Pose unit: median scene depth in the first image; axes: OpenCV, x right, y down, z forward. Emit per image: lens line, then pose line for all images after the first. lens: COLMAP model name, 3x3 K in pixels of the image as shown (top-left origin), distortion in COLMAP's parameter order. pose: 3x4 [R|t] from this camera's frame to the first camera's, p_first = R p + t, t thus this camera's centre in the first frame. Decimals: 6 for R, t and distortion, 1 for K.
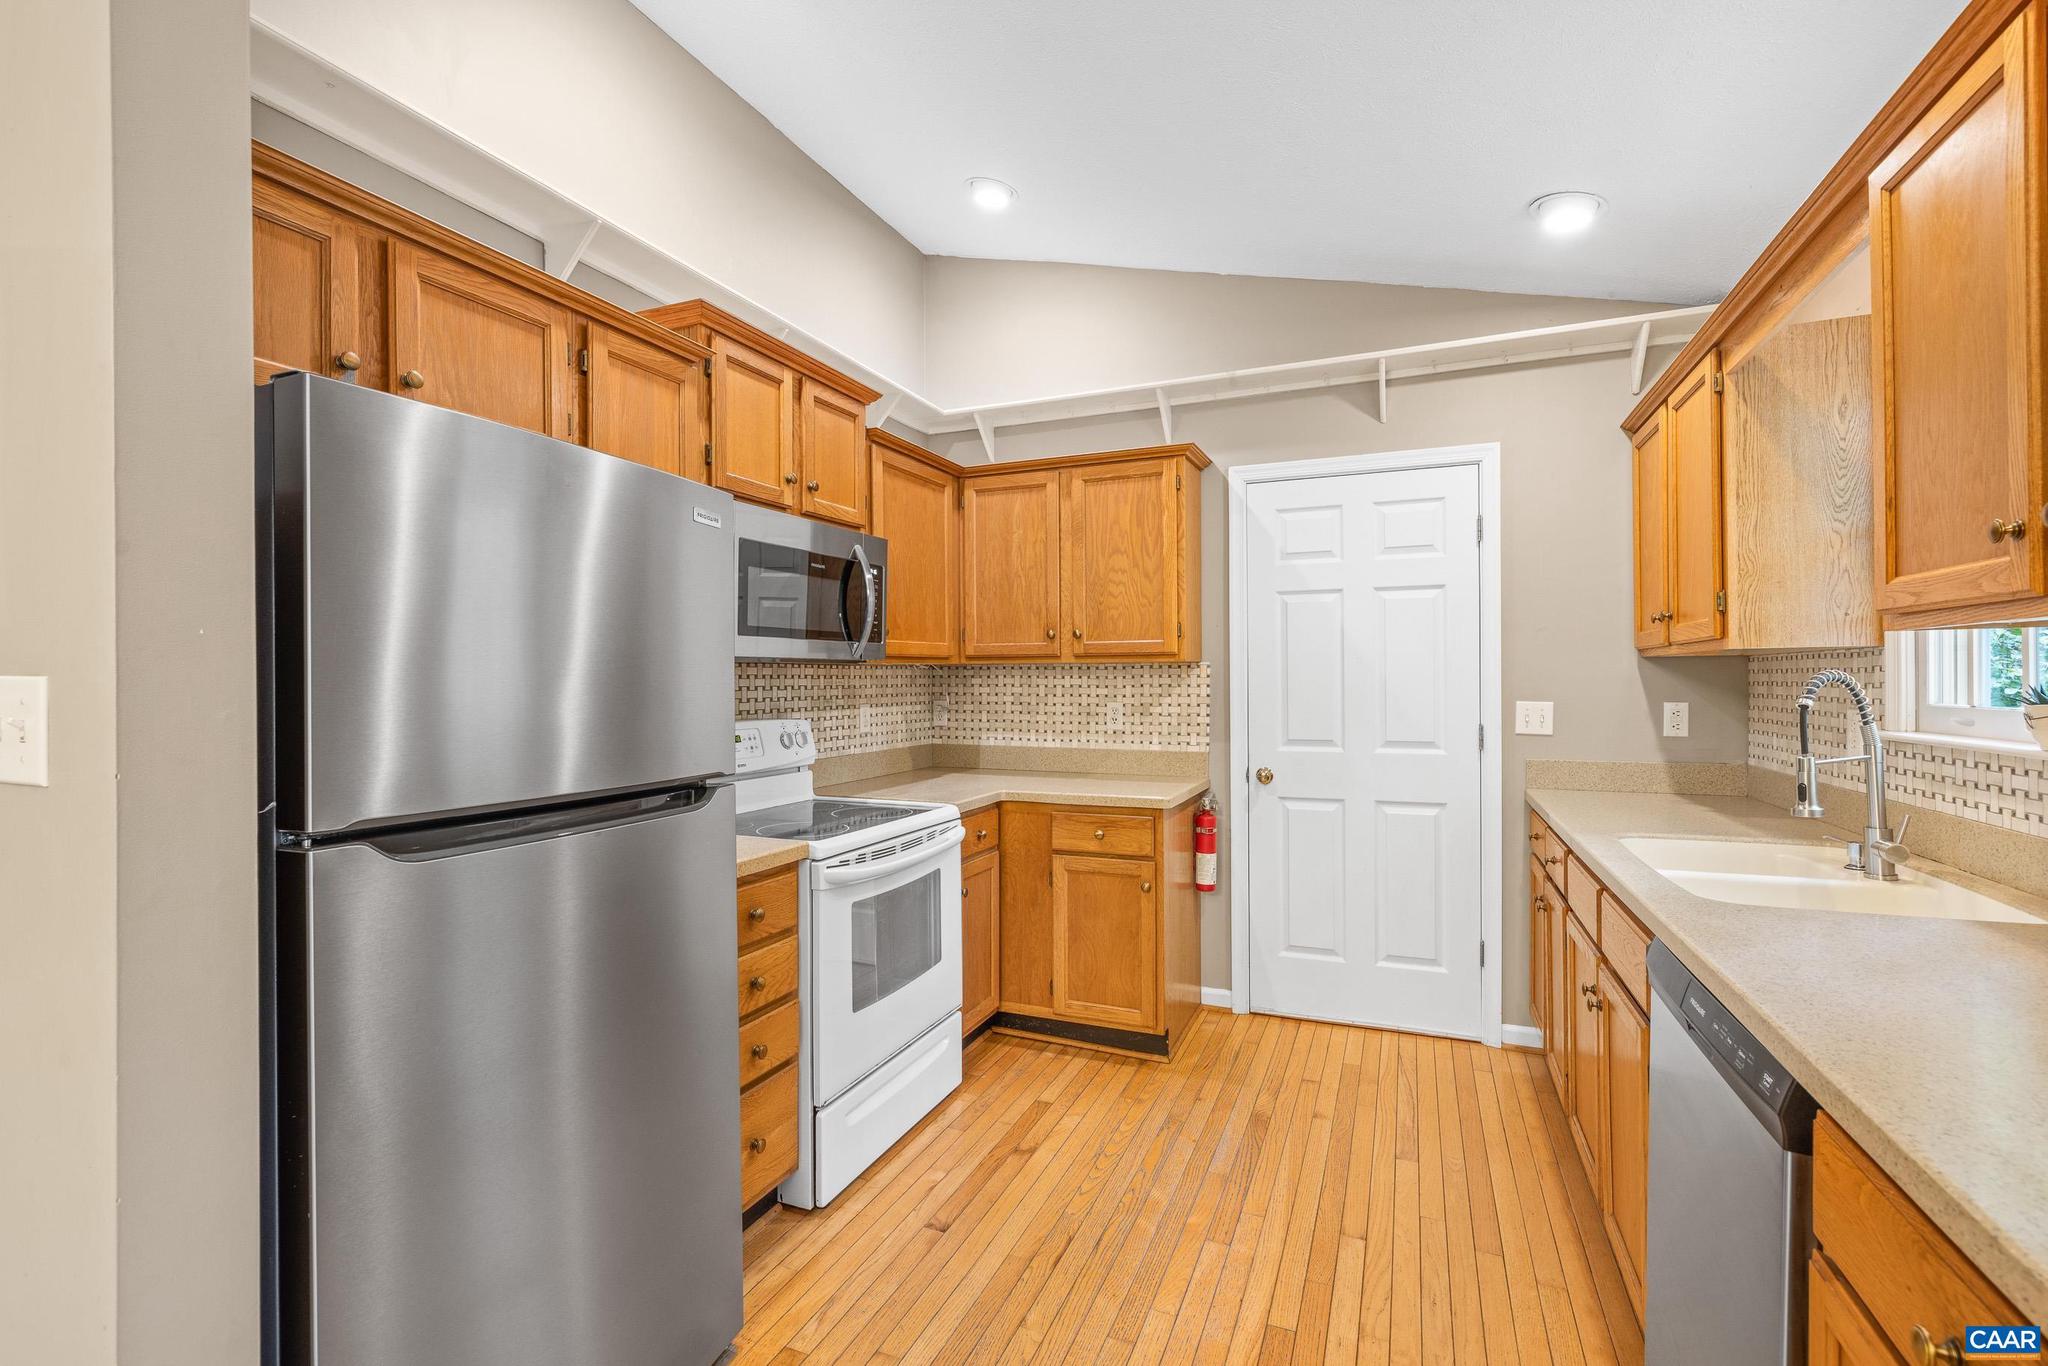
lens RADIAL K [[918.6, 0, 1032.0], [0, 918.6, 685.4], [0, 0, 1]] dist [-0.011168, 0.003705]
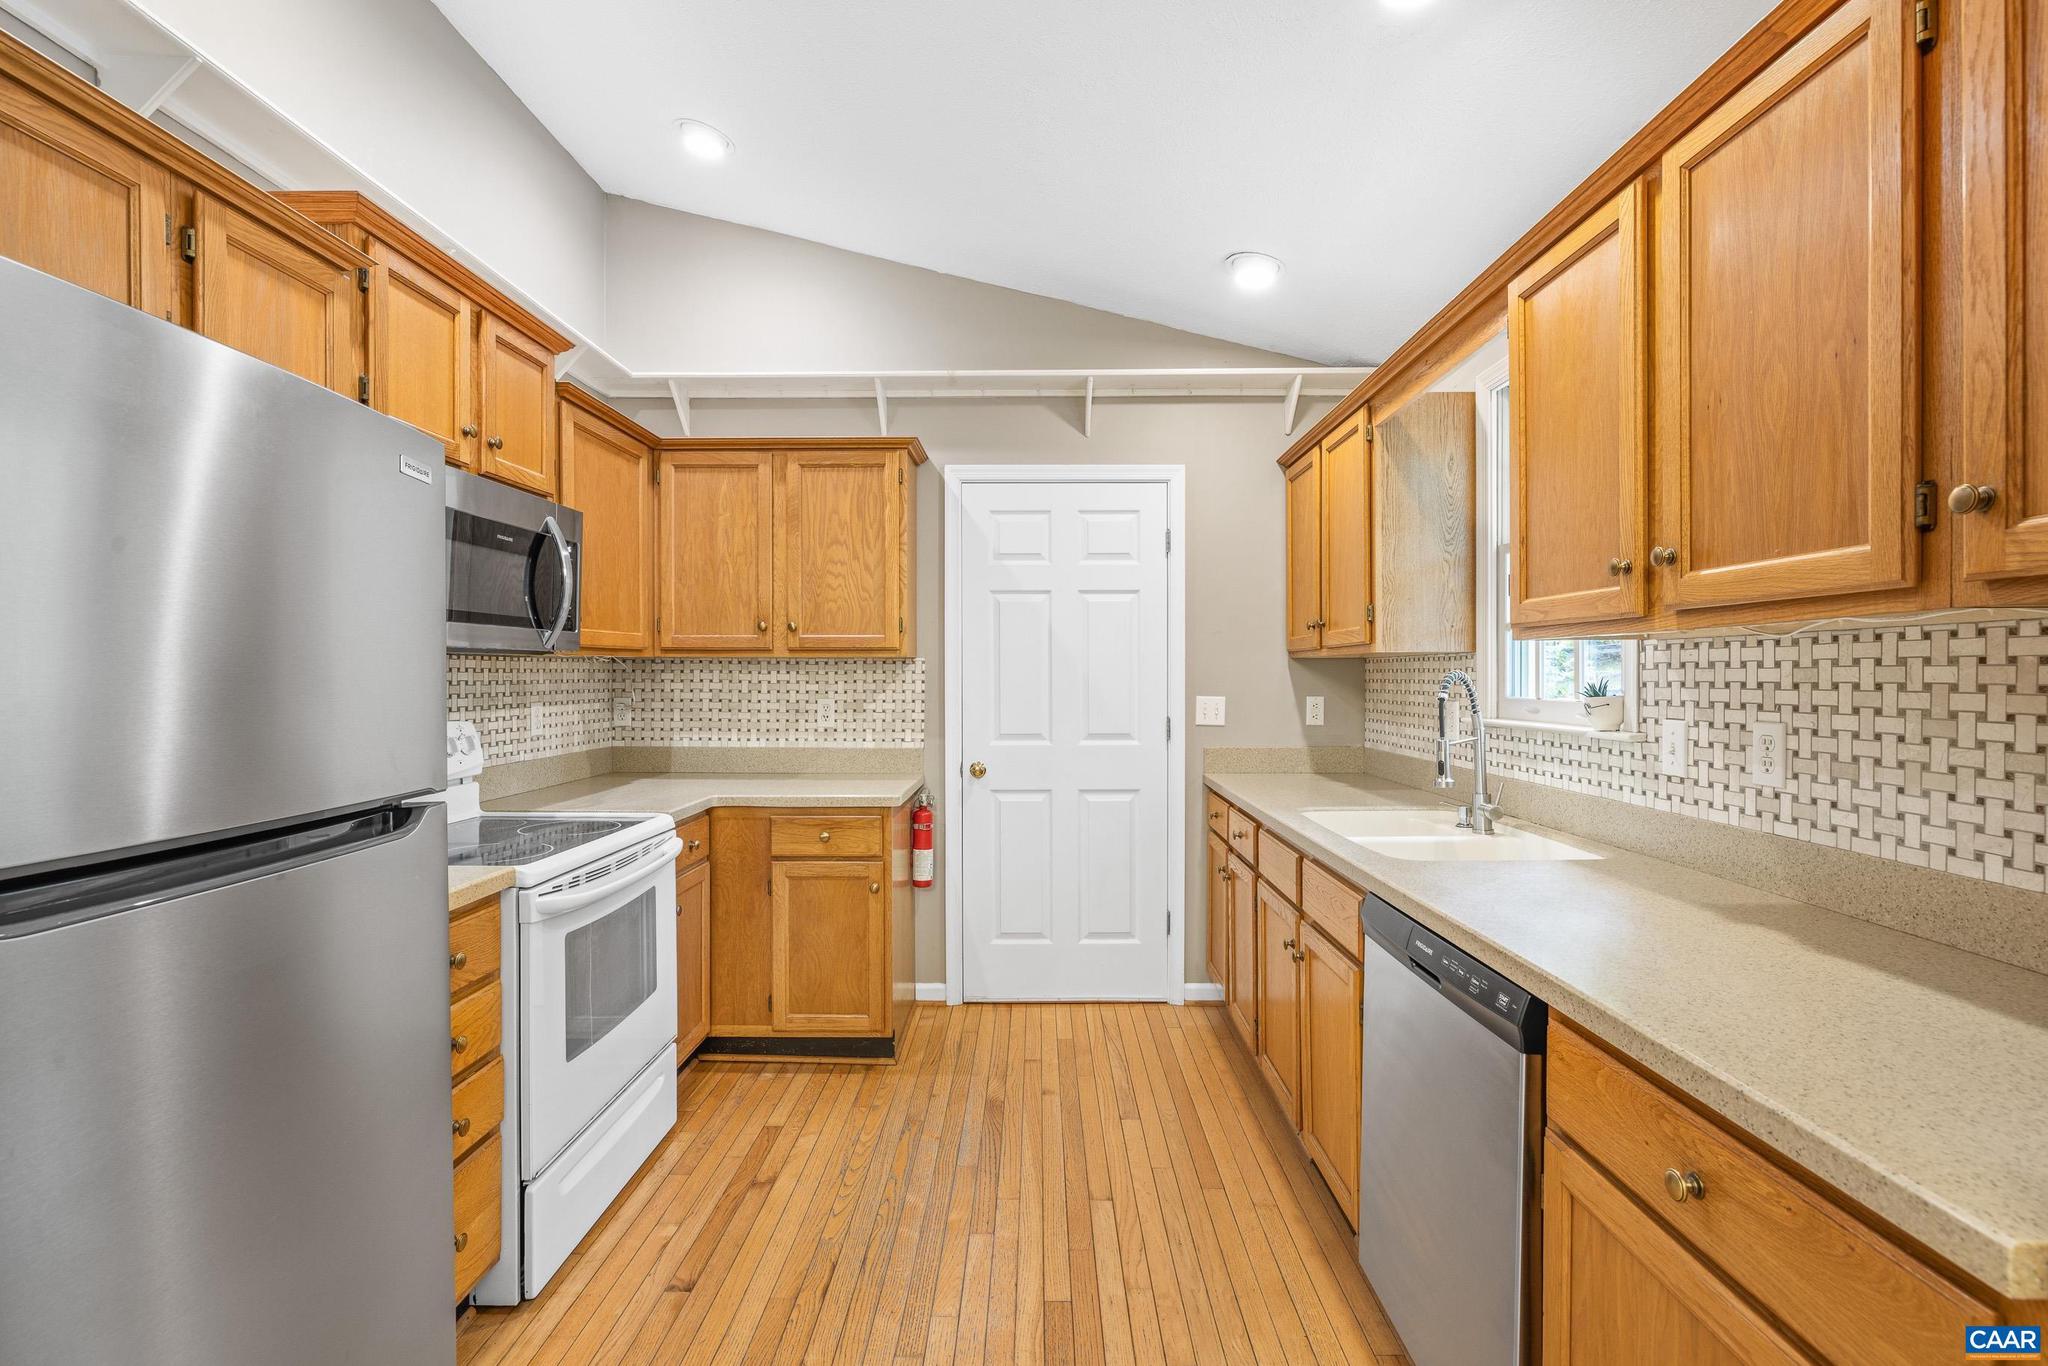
lens RADIAL K [[918.6, 0, 1040.4], [0, 918.6, 684.5], [0, 0, 1]] dist [-0.011168, 0.003705]
pose [[0.922853, 0.000956, 0.385151, -0.093780], [-0.002166, 0.999994, 0.002709, 0.000396], [-0.385146, -0.003335, 0.922849, 0.033999]]
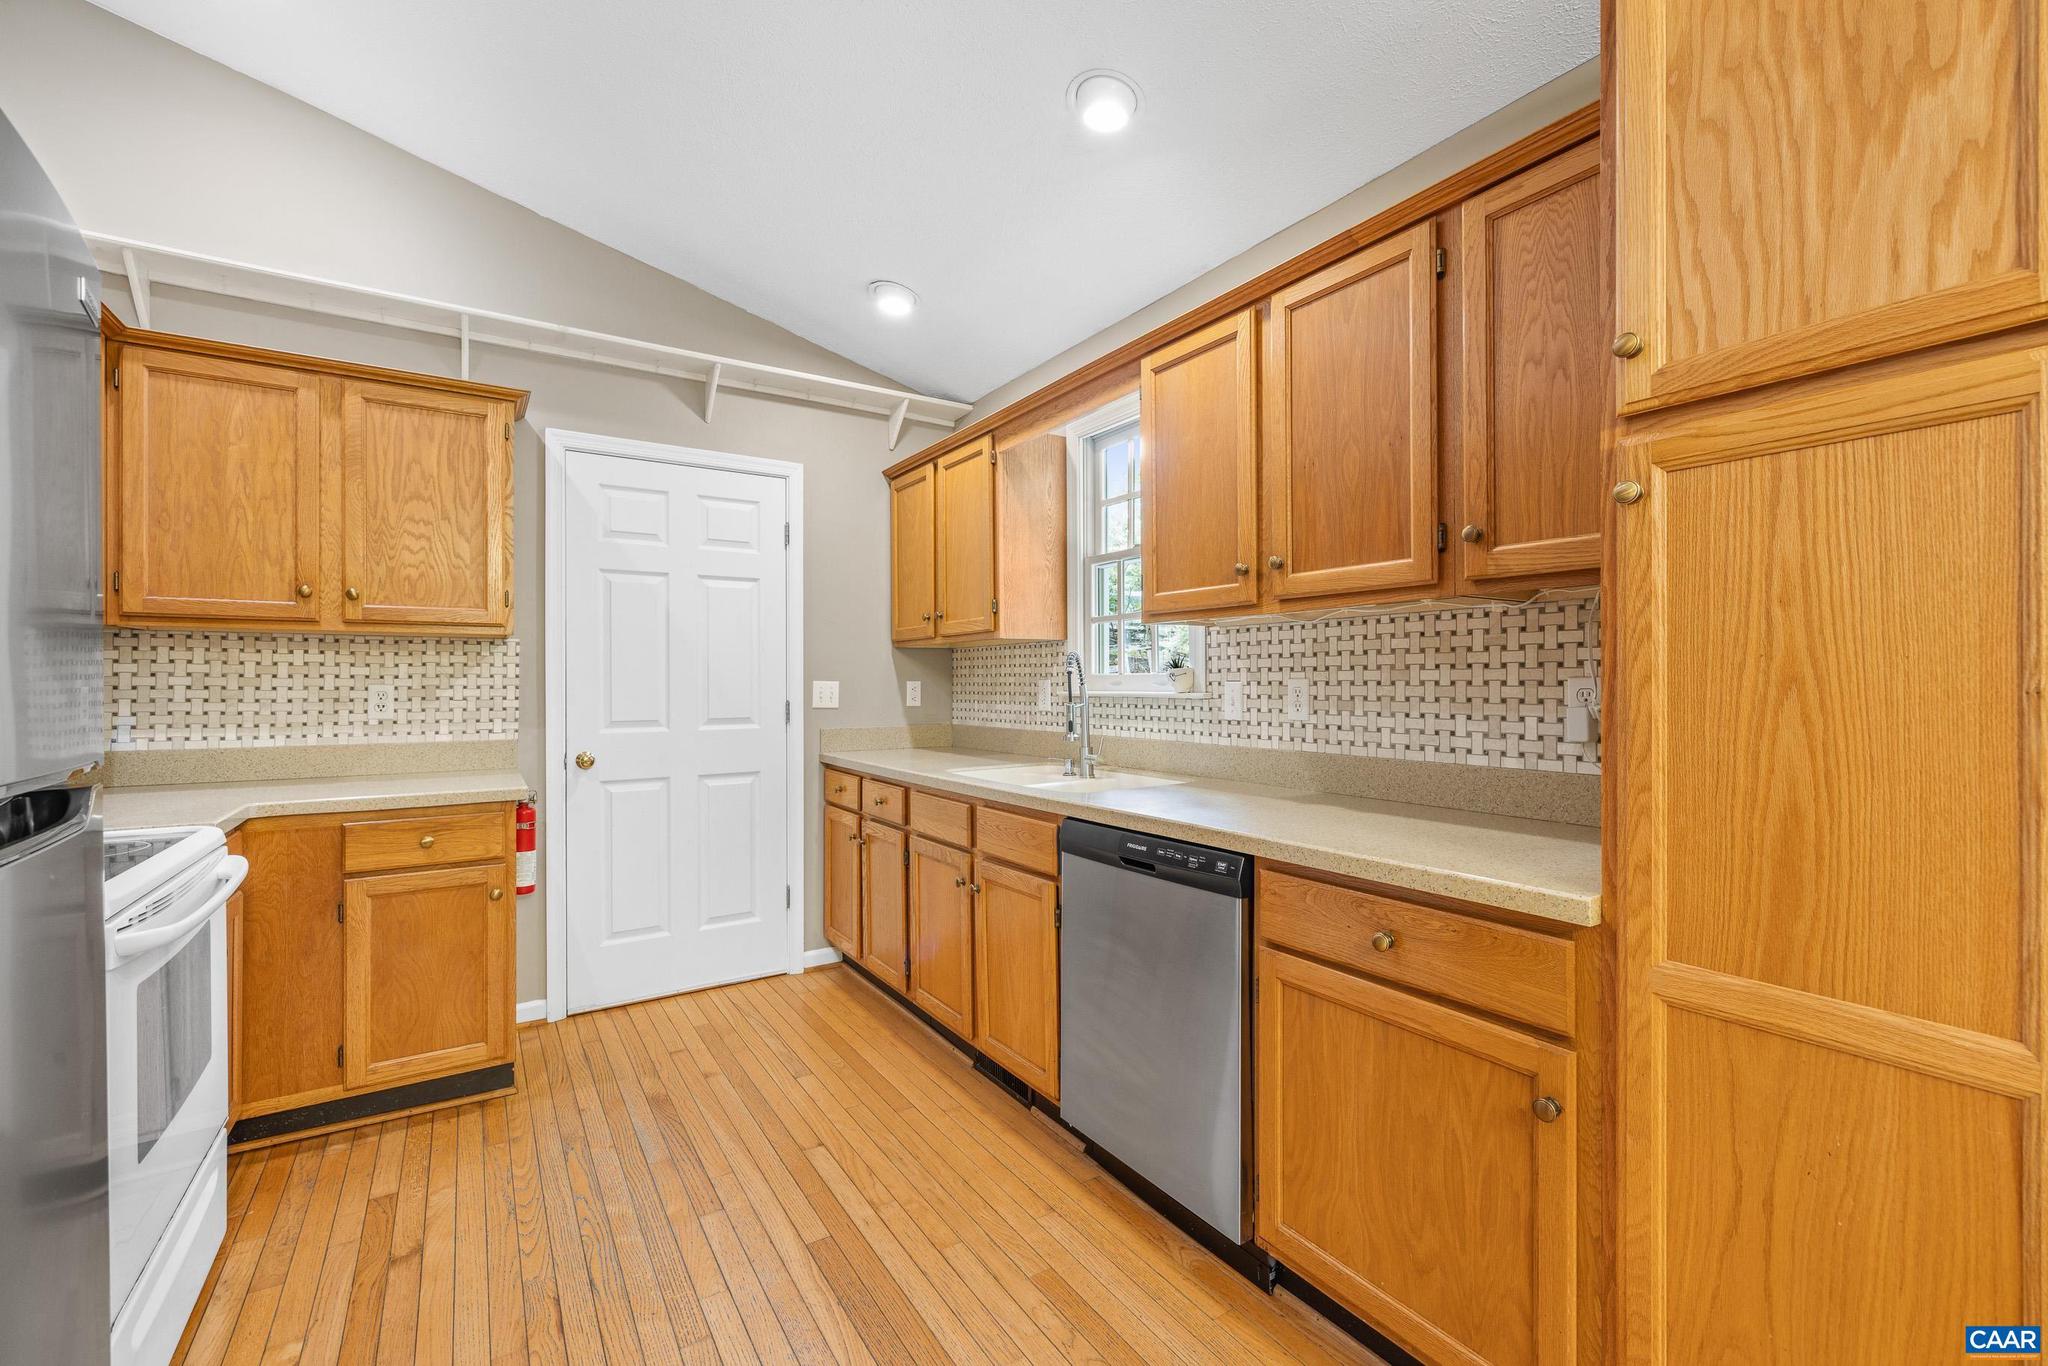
lens RADIAL K [[857.5, 0, 1044.5], [0, 857.5, 682.6], [0, 0, 1]] dist [0.001359, 0.000001]
pose [[0.550111, 0.002155, 0.835089, -0.277372], [0.006592, 0.999954, -0.006922, 0.032628], [-0.835065, 0.009313, 0.550072, 0.136058]]
